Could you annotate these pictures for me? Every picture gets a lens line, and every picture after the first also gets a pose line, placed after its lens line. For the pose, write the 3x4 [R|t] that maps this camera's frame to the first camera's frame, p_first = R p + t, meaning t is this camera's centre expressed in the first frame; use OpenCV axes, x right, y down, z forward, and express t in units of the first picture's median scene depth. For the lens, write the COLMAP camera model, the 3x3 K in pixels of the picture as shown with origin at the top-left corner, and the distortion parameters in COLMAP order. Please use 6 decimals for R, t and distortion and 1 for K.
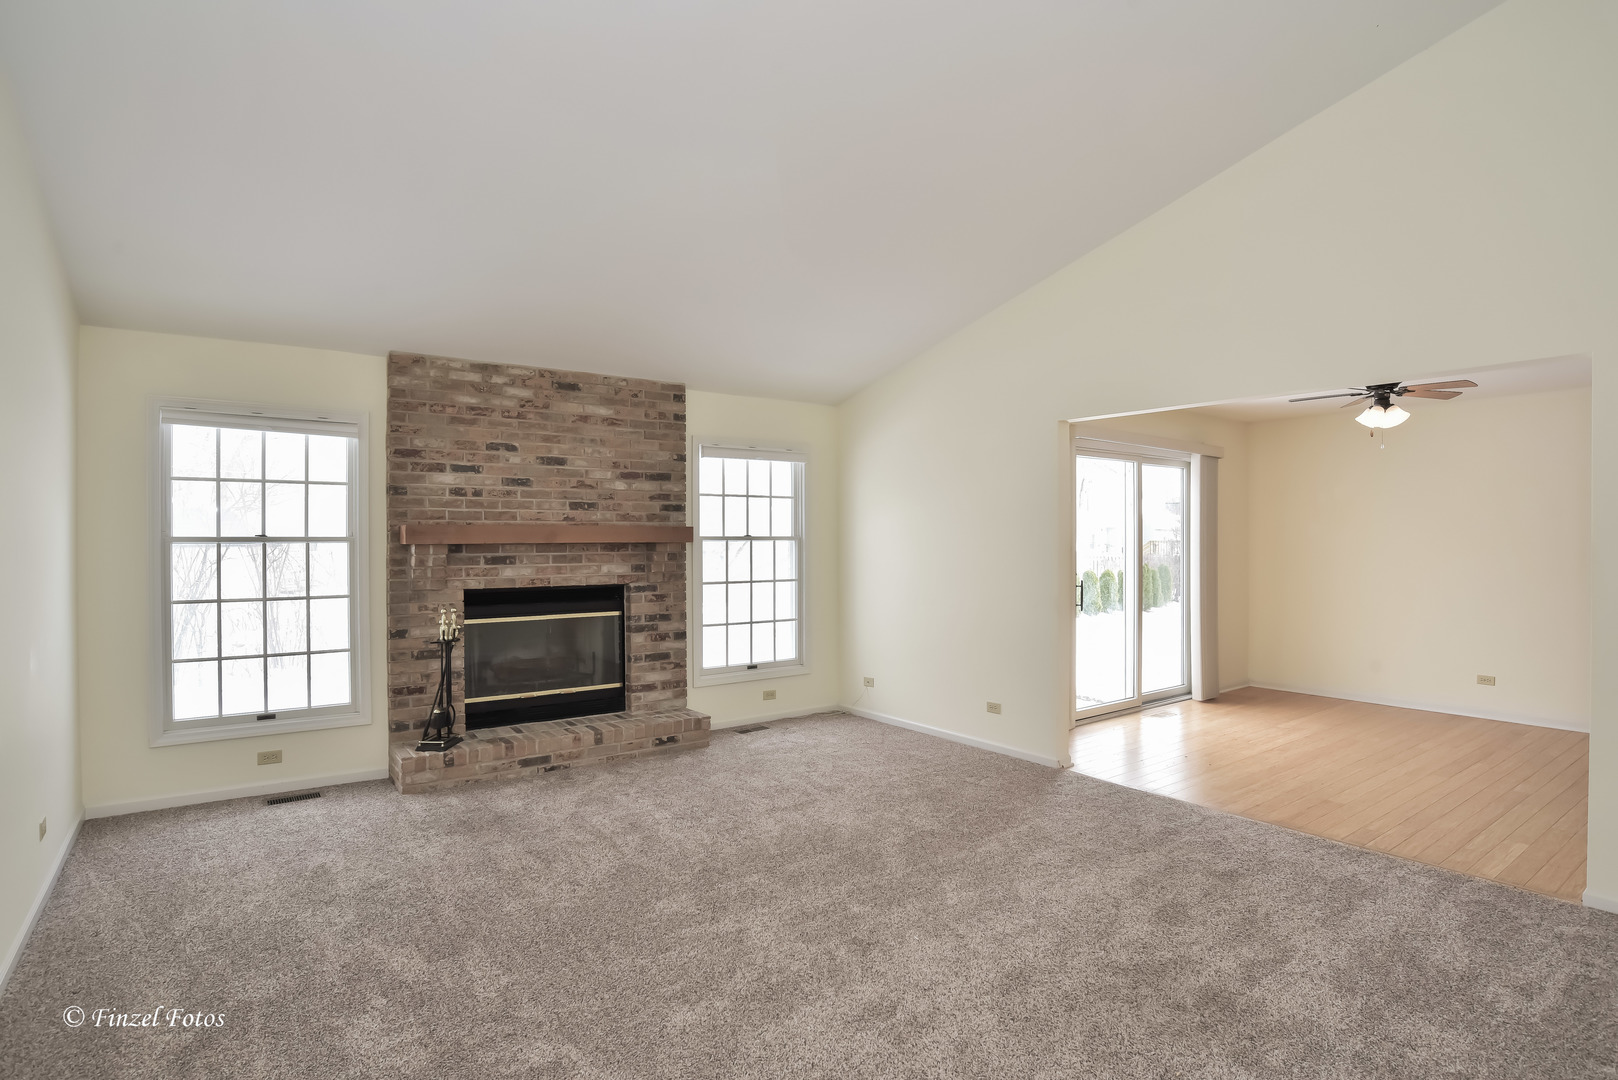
lens RADIAL K [[833.4, 0, 809.0], [0, 833.4, 540.0], [0, 0, 1]] dist [-0.001694, -0.000125]
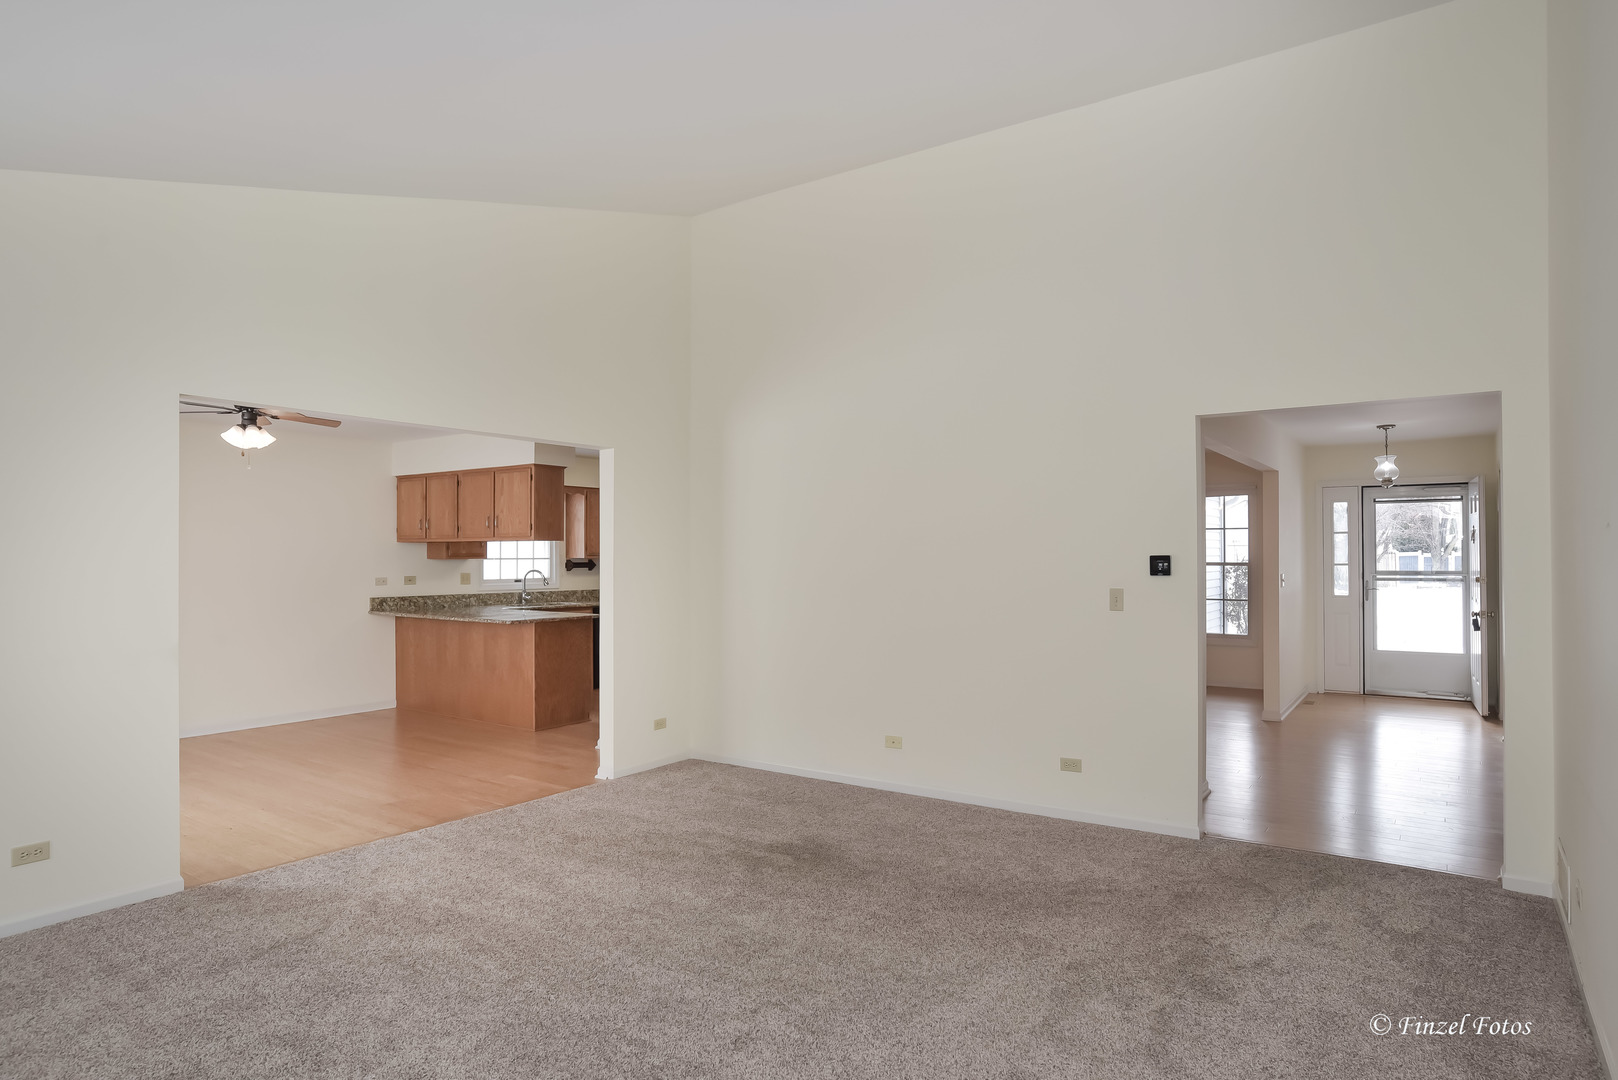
lens RADIAL K [[975.8, 0, 809.0], [0, 975.8, 540.0], [0, 0, 1]] dist [0.000179, -0.000091]
pose [[-0.299386, 0.014300, 0.954025, -0.845577], [0.006786, 0.999894, -0.012857, -0.009196], [-0.954108, 0.002625, -0.299451, 0.971398]]
